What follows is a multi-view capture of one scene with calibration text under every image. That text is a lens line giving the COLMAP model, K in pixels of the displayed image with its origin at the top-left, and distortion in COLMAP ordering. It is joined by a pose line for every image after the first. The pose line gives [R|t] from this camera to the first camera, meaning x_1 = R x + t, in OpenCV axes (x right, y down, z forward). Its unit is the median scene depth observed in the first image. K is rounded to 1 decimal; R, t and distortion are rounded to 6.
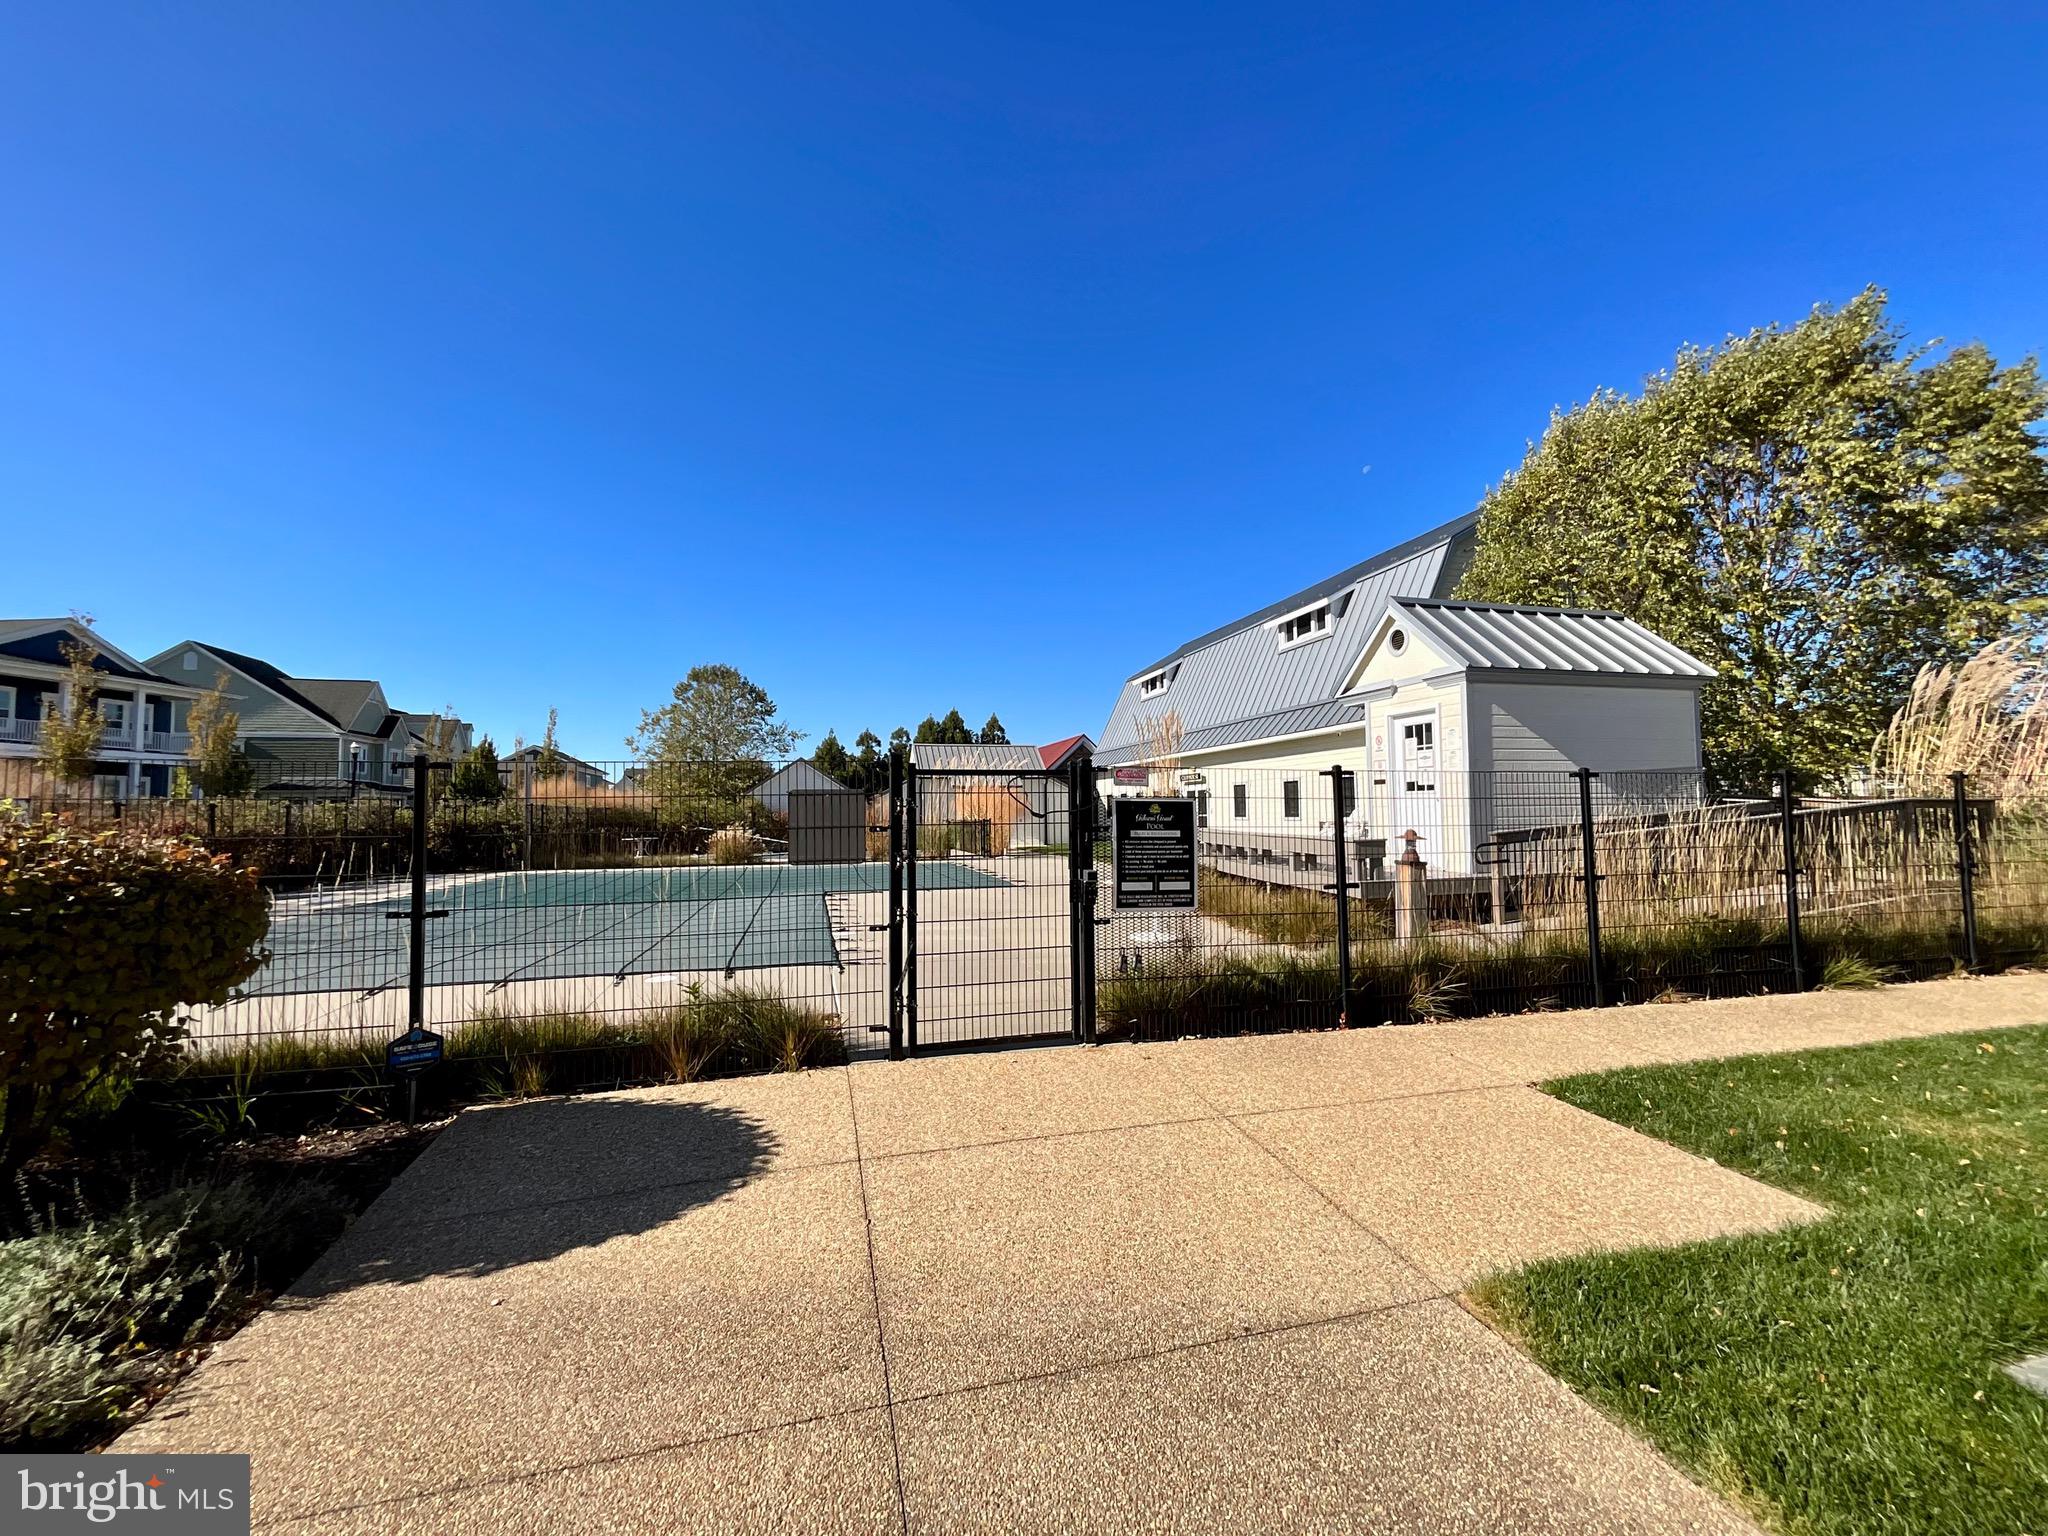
lens RADIAL K [[828.1, 0, 1030.1], [0, 828.1, 767.4], [0, 0, 1]] dist [-0.001406, 0.000230]
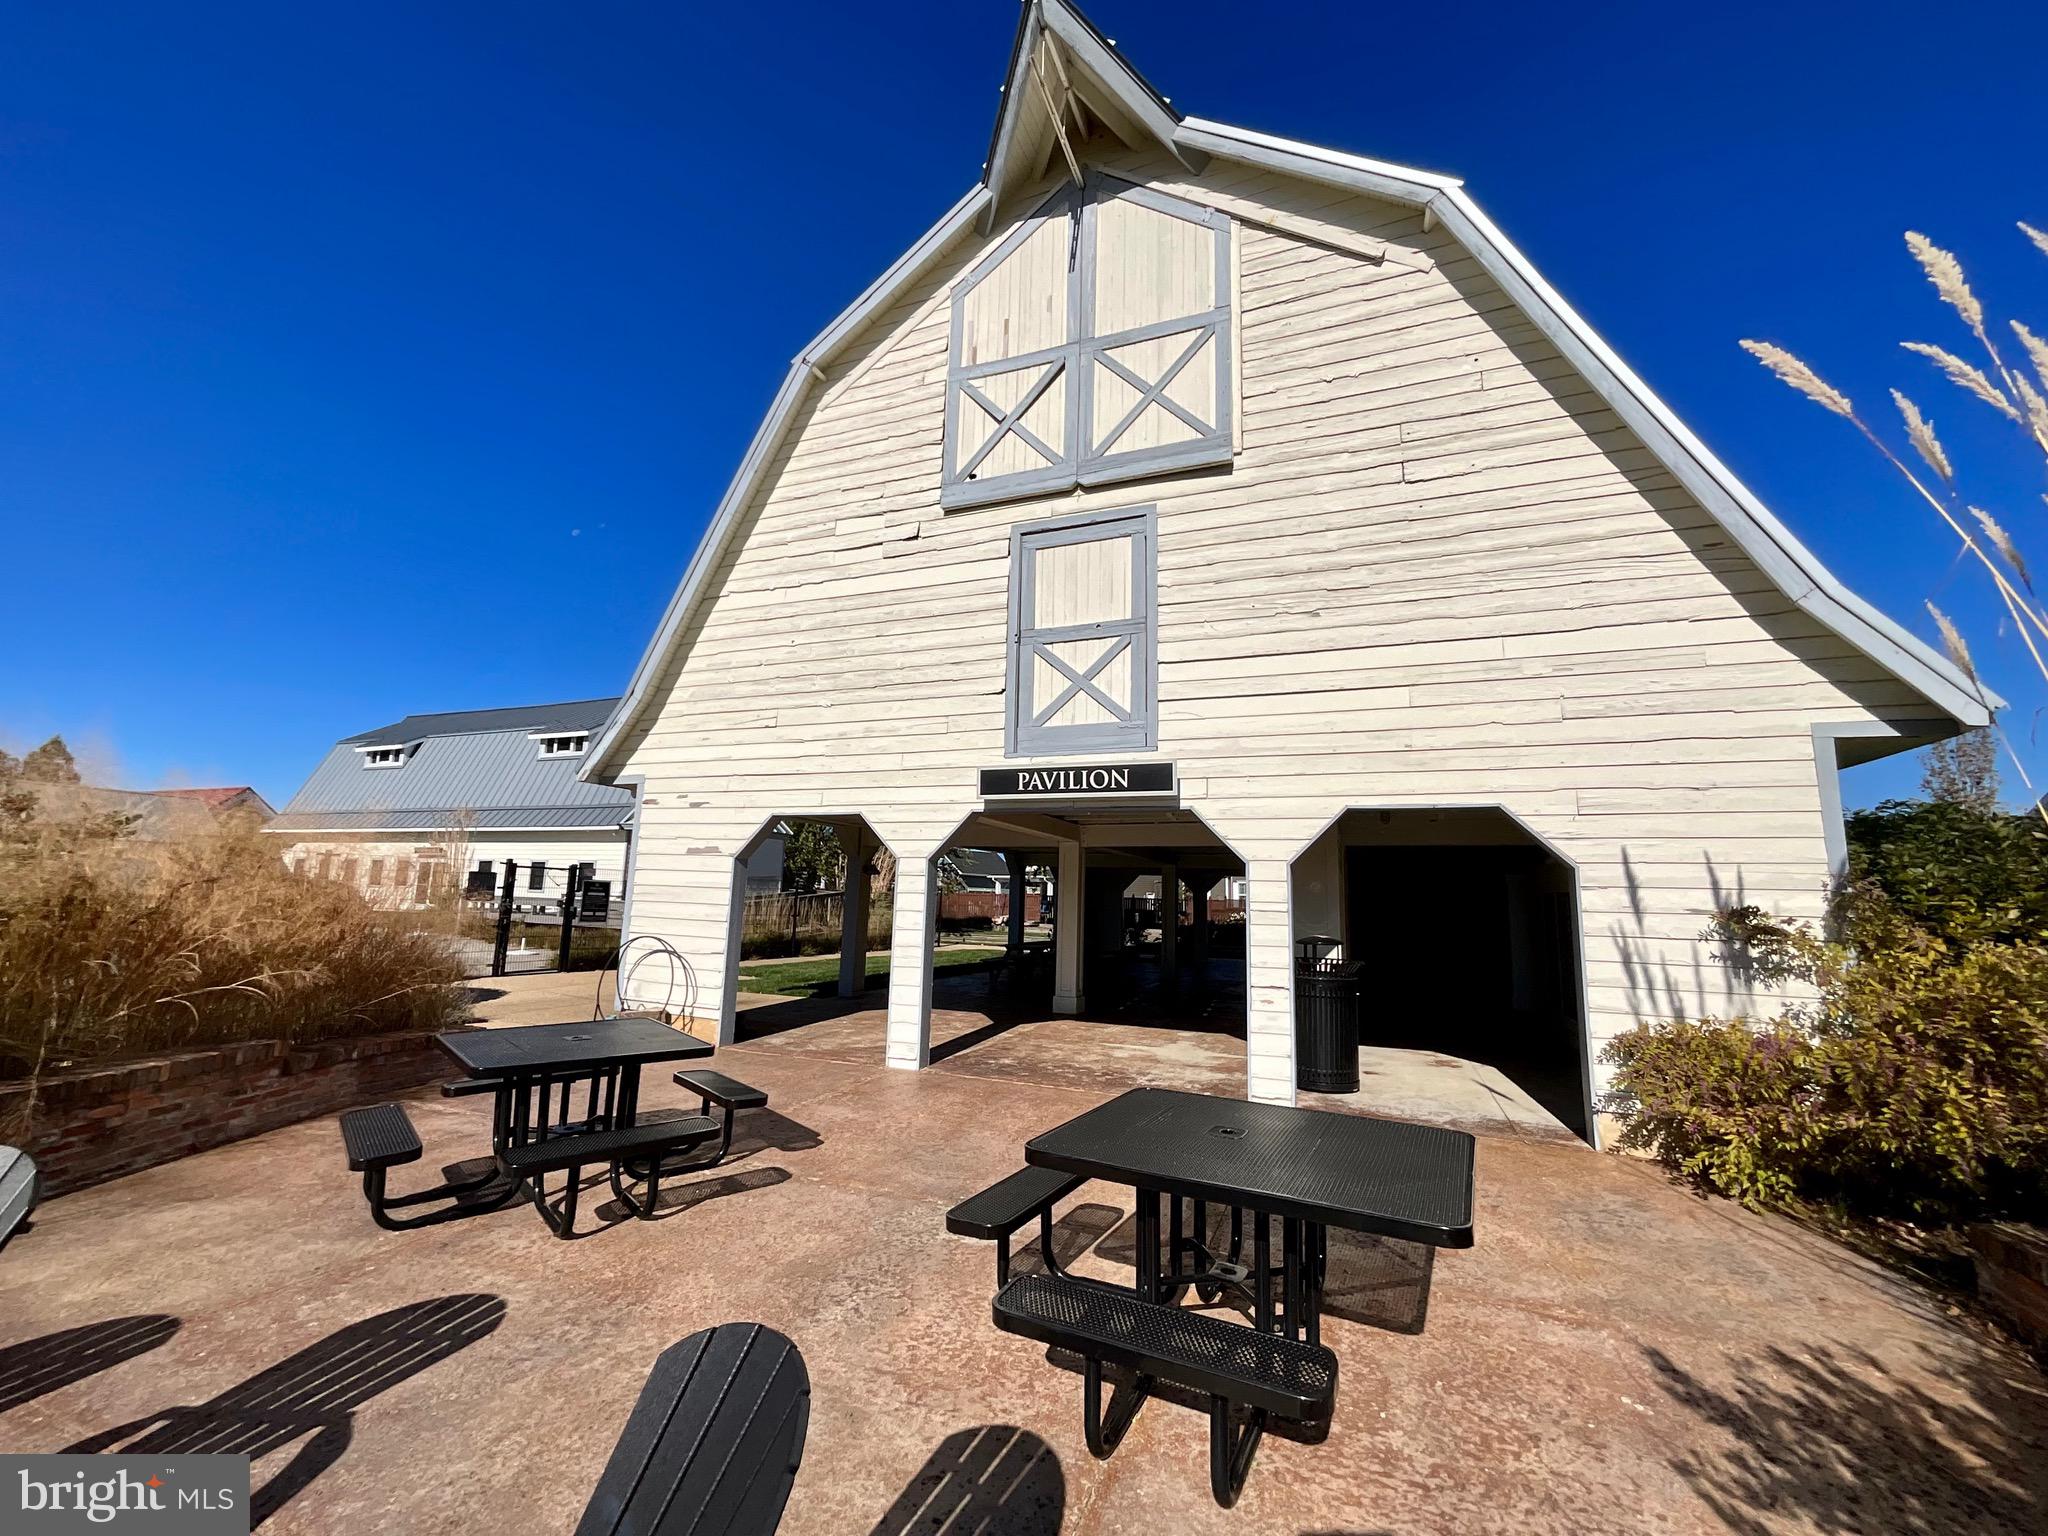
lens RADIAL K [[828.1, 0, 1030.1], [0, 828.1, 767.4], [0, 0, 1]] dist [-0.001406, 0.000230]
pose [[0.592226, 0.156404, 0.790447, -0.269288], [-0.081530, 0.987578, -0.134325, -0.018051], [-0.801637, 0.015106, 0.597620, -0.389710]]
